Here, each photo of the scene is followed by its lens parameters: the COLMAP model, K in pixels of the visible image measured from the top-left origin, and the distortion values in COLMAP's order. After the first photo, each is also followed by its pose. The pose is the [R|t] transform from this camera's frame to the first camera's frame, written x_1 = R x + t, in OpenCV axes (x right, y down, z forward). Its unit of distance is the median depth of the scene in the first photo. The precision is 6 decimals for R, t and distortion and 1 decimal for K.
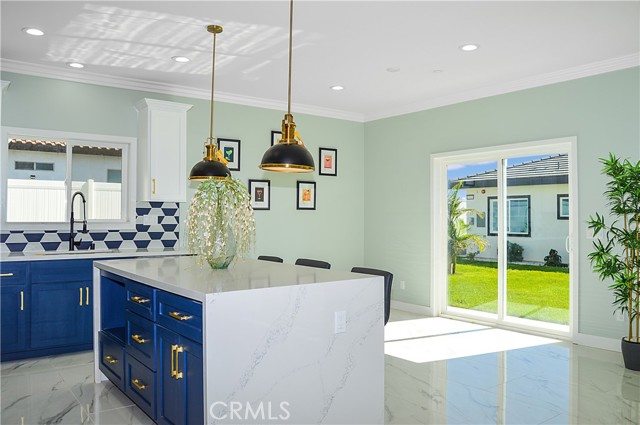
lens RADIAL K [[526.7, 0, 320.0], [0, 526.7, 212.5], [0, 0, 1]] dist [-0.056510, 0.013788]
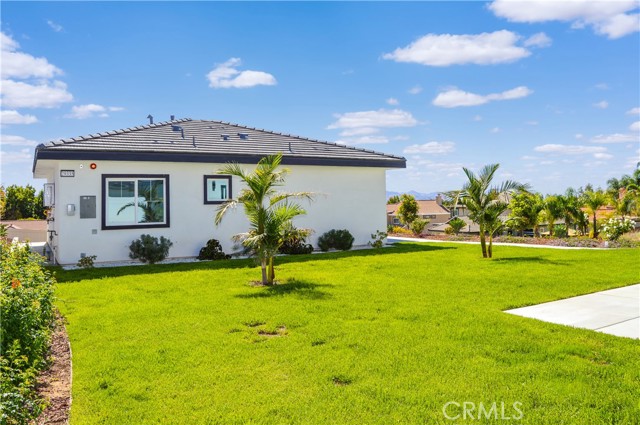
lens RADIAL K [[526.7, 0, 320.0], [0, 526.7, 212.5], [0, 0, 1]] dist [-0.056510, 0.013788]
pose [[0.088092, -0.036983, 0.995426, -0.890355], [0.001977, 0.999315, 0.036953, -0.010864], [-0.996110, -0.001288, 0.088105, 1.662410]]
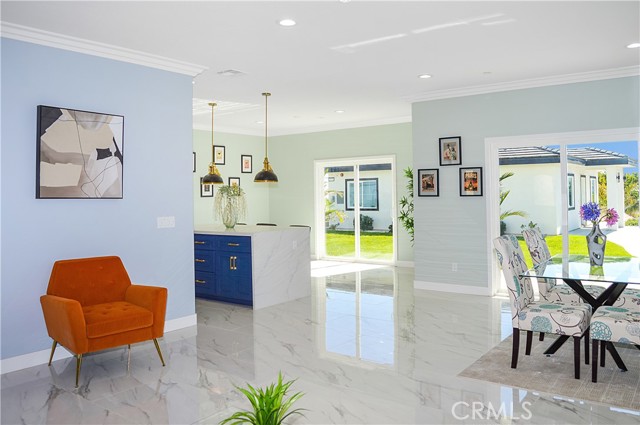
lens RADIAL K [[526.7, 0, 320.0], [0, 526.7, 212.5], [0, 0, 1]] dist [-0.056510, 0.013788]
pose [[0.964714, -0.028024, 0.261804, -0.169105], [0.017072, 0.998885, 0.044014, -0.018259], [-0.262746, -0.037991, 0.964117, -0.484330]]
